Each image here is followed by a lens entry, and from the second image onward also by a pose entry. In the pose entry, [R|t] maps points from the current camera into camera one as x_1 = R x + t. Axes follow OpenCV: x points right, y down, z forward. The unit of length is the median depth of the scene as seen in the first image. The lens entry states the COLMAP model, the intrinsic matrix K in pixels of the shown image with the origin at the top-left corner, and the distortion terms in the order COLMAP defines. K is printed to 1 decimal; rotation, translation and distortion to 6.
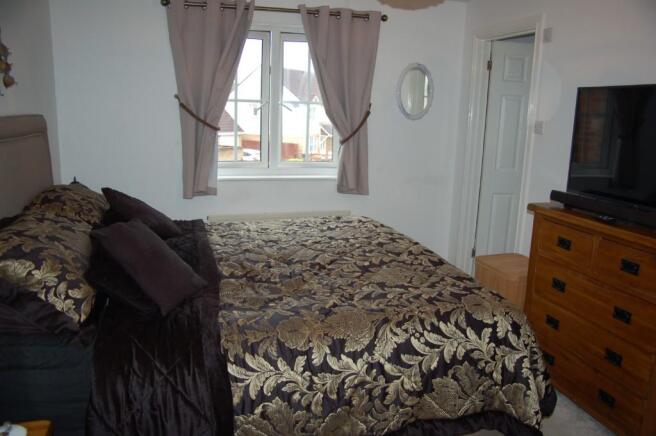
lens RADIAL K [[512.4, 0, 328.8], [0, 512.4, 218.2], [0, 0, 1]] dist [-0.093655, -0.000161]
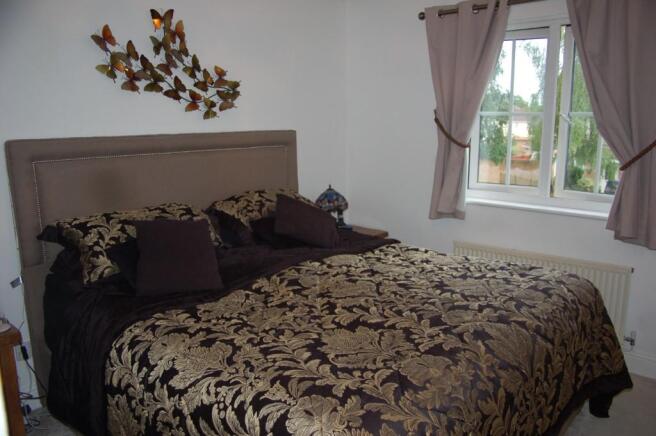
lens RADIAL K [[512.4, 0, 329.0], [0, 512.4, 218.9], [0, 0, 1]] dist [-0.093655, -0.000161]
pose [[0.526691, 0.128539, -0.840282, 0.786704], [-0.156395, 0.986280, 0.052844, -0.109503], [0.835546, 0.103584, 0.539568, 0.616080]]
